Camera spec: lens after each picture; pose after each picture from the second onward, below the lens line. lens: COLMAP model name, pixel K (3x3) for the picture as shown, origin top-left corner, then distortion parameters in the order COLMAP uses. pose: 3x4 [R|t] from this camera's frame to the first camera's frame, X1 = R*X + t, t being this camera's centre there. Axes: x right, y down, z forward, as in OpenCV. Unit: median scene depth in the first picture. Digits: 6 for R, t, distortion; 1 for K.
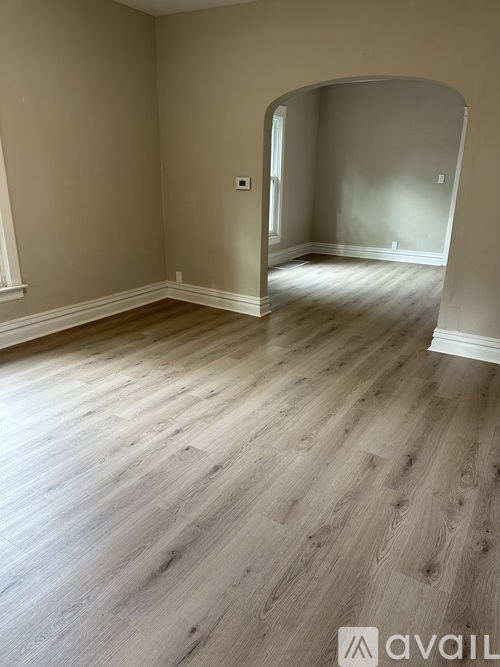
lens RADIAL K [[471.9, 0, 250.6], [0, 471.9, 333.6], [0, 0, 1]] dist [0.006331, -0.000502]
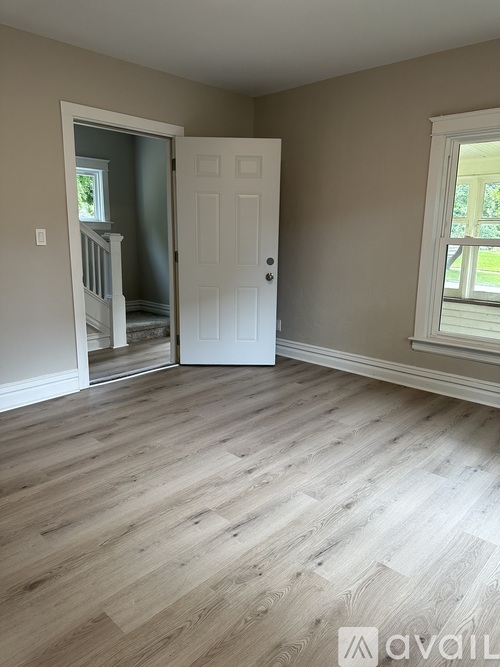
lens RADIAL K [[471.9, 0, 250.2], [0, 471.9, 333.1], [0, 0, 1]] dist [0.006331, -0.000502]
pose [[-0.980098, -0.084645, 0.179561, -0.300983], [0.017384, 0.864464, 0.502394, -0.550246], [-0.197749, 0.495517, -0.845789, 1.640928]]
